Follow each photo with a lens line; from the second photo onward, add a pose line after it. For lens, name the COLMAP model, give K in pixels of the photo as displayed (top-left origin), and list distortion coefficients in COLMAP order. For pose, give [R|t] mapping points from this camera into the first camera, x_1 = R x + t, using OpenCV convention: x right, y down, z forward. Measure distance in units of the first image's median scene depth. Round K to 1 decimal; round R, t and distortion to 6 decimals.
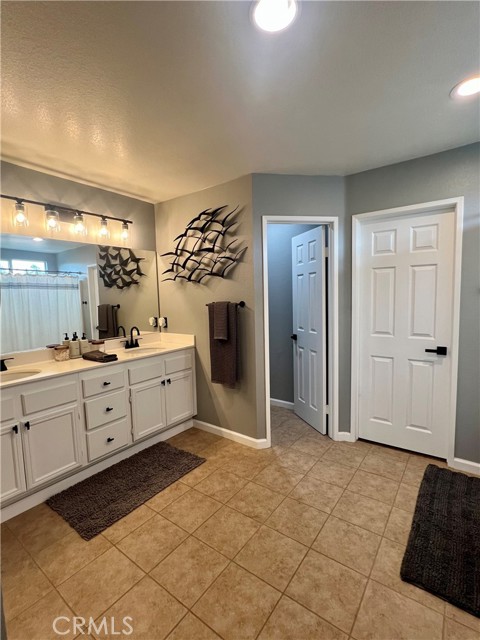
lens RADIAL K [[296.5, 0, 240.4], [0, 296.5, 321.9], [0, 0, 1]] dist [-0.001404, -0.000096]
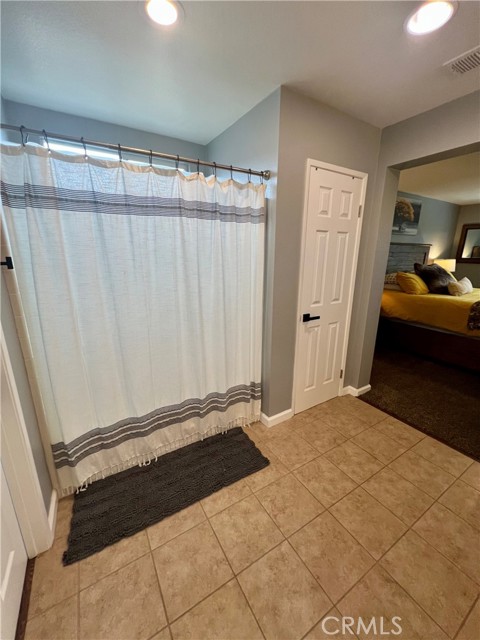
lens RADIAL K [[256.1, 0, 240.5], [0, 256.1, 320.5], [0, 0, 1]] dist [-0.000020, -0.000382]
pose [[-0.926715, -0.073147, 0.368577, 0.227152], [0.051619, 0.946791, 0.317684, -0.177229], [-0.372203, 0.313428, -0.873629, 1.661991]]
